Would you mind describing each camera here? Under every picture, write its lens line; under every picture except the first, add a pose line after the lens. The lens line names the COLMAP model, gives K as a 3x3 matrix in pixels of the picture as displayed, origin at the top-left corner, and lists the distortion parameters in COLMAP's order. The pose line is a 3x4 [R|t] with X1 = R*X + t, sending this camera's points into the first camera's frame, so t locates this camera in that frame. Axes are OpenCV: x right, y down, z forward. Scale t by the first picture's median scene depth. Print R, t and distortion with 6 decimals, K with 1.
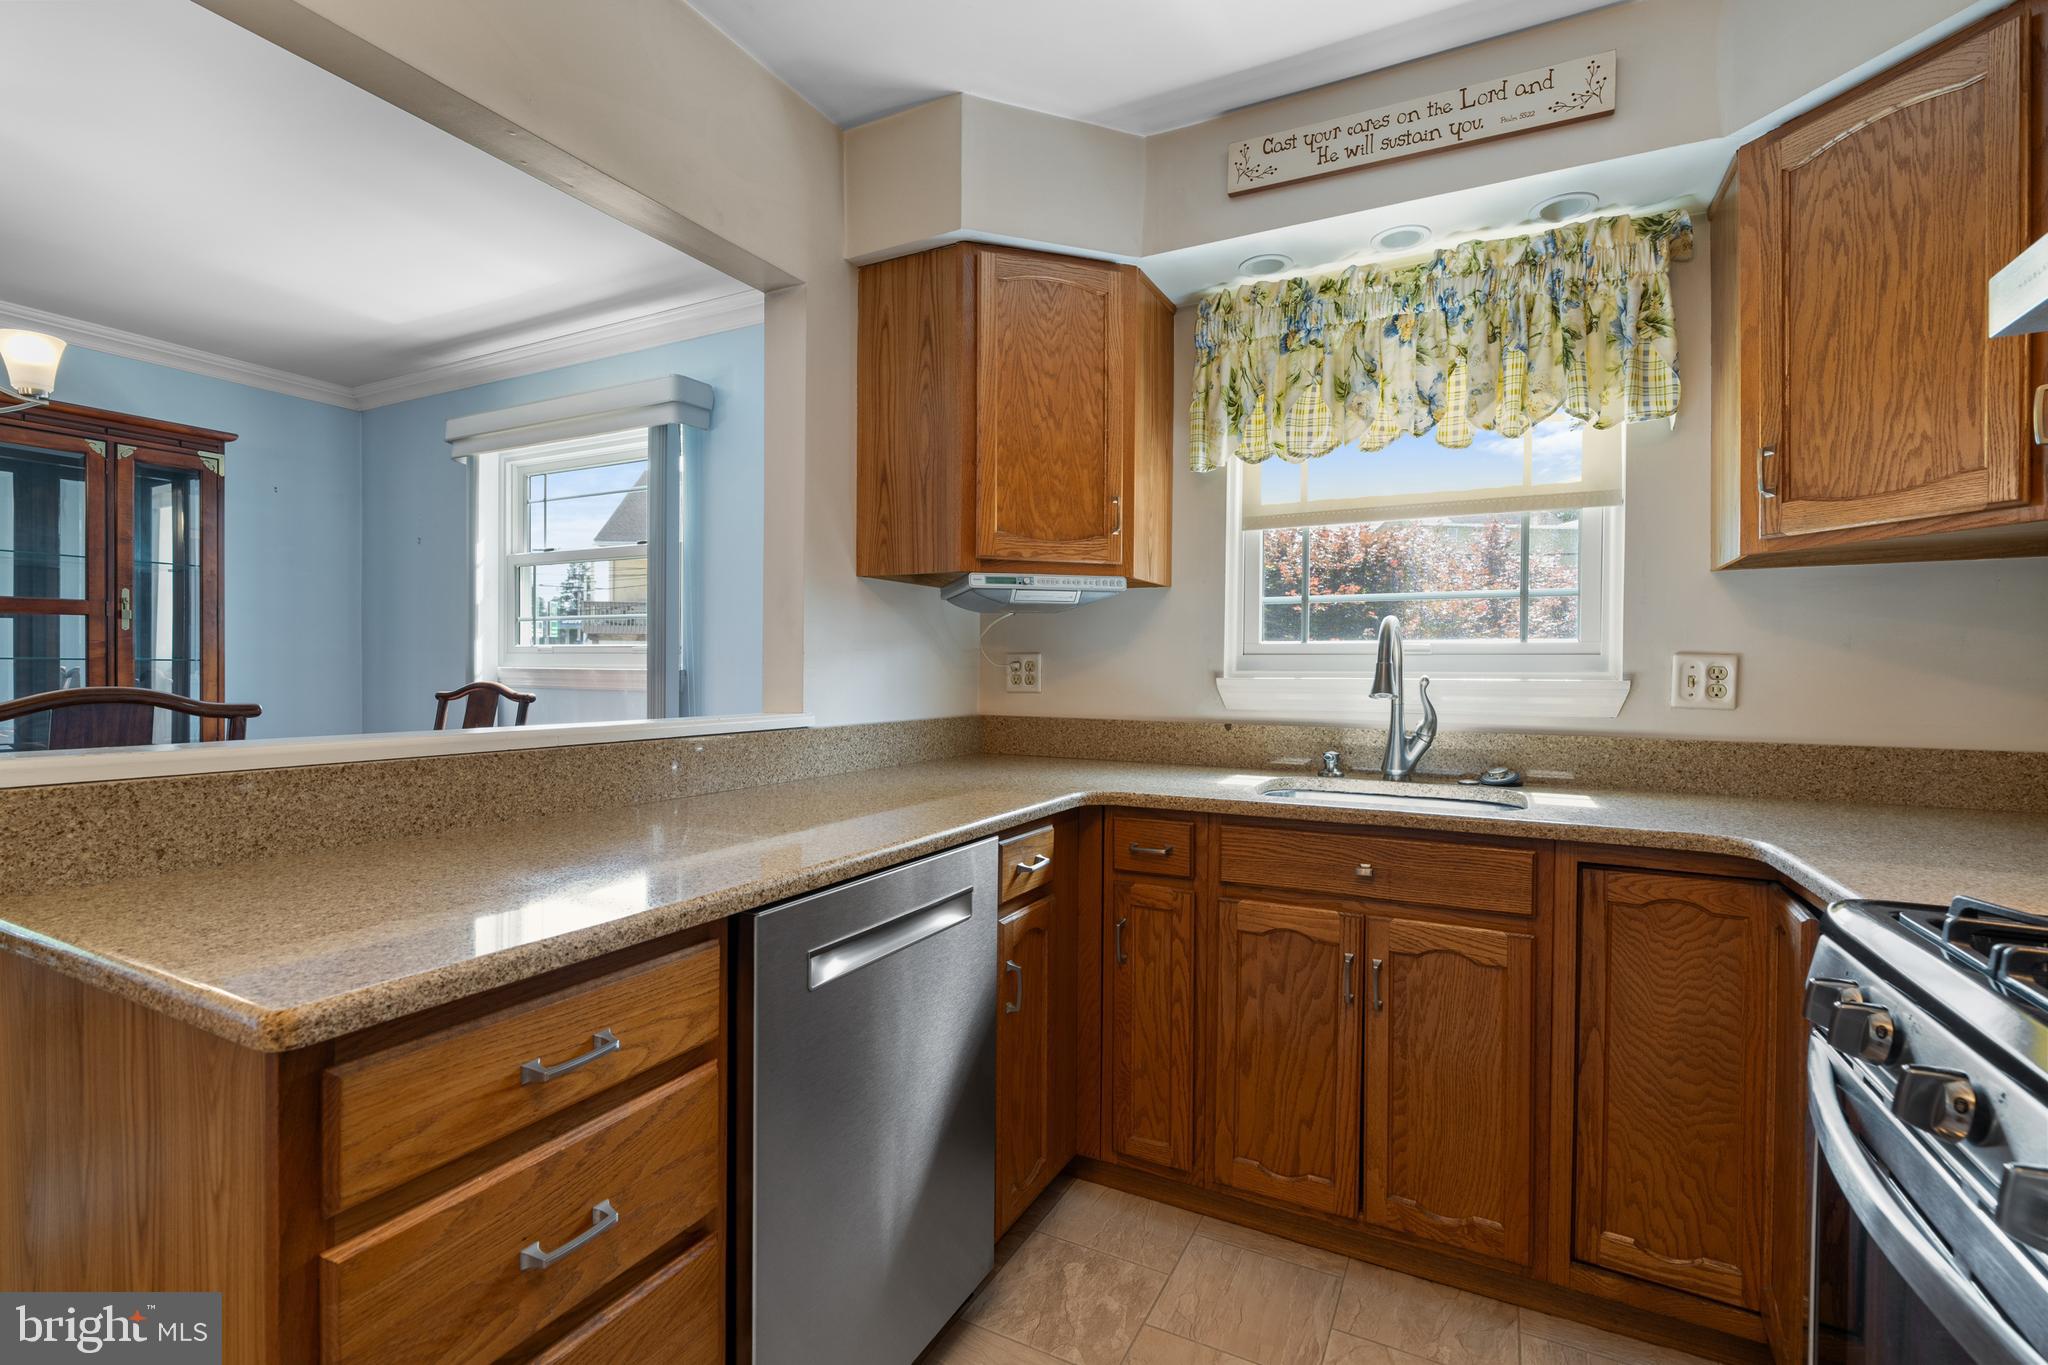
lens RADIAL K [[929.5, 0, 1014.0], [0, 929.5, 680.4], [0, 0, 1]] dist [-0.007916, 0.002569]
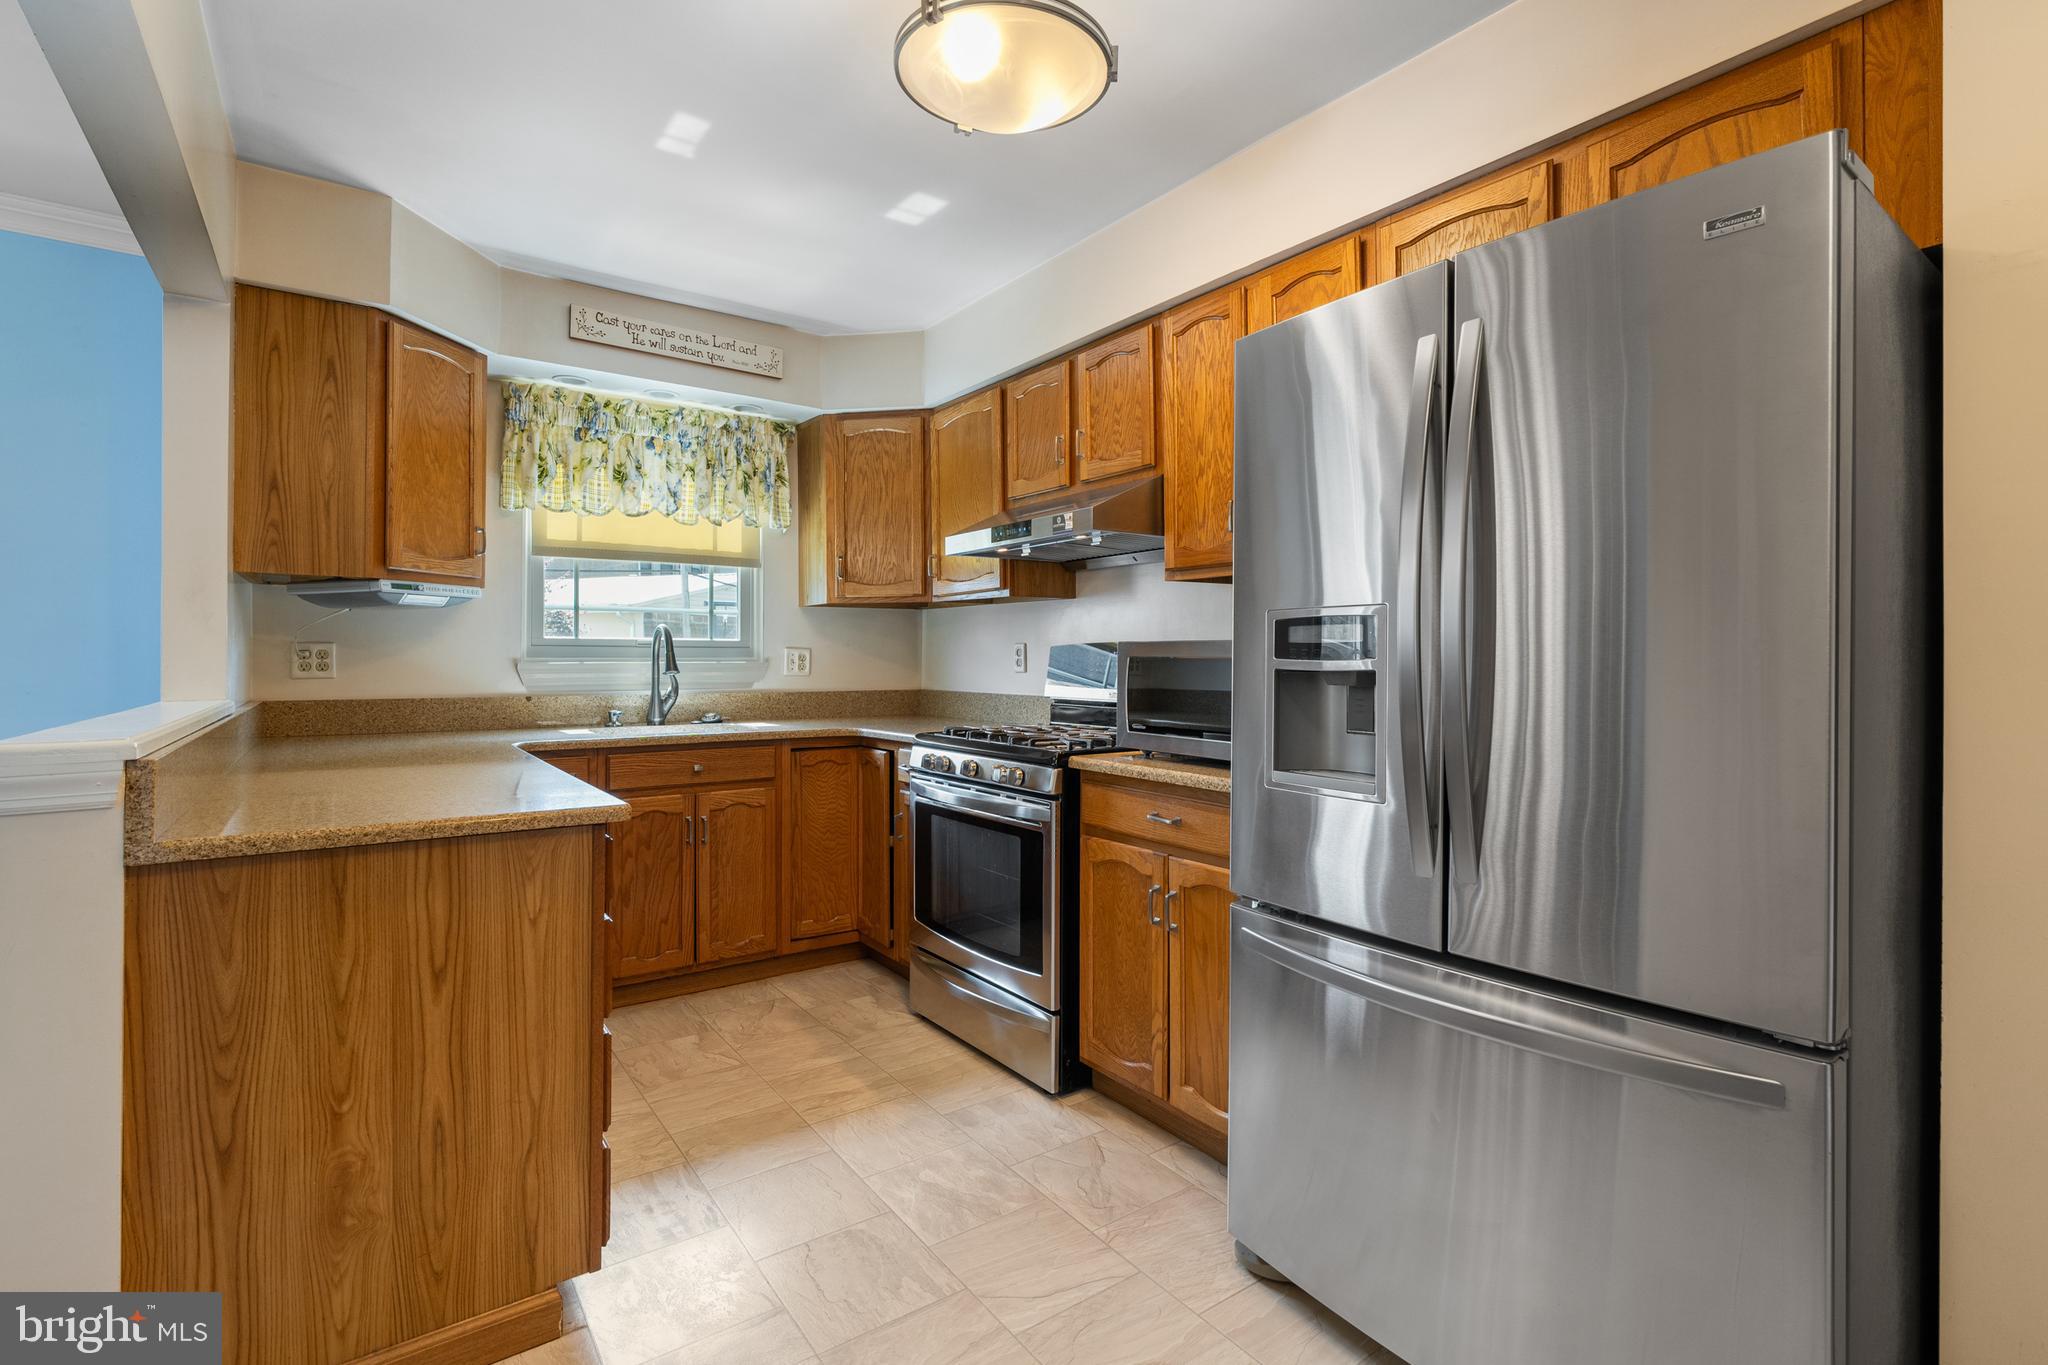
lens RADIAL K [[929.5, 0, 1022.9], [0, 929.5, 662.0], [0, 0, 1]] dist [-0.007916, 0.002569]
pose [[0.447608, -0.011307, 0.894159, -0.765539], [0.009570, 0.999923, 0.007854, -0.008533], [-0.894179, 0.005042, 0.447682, -0.304145]]
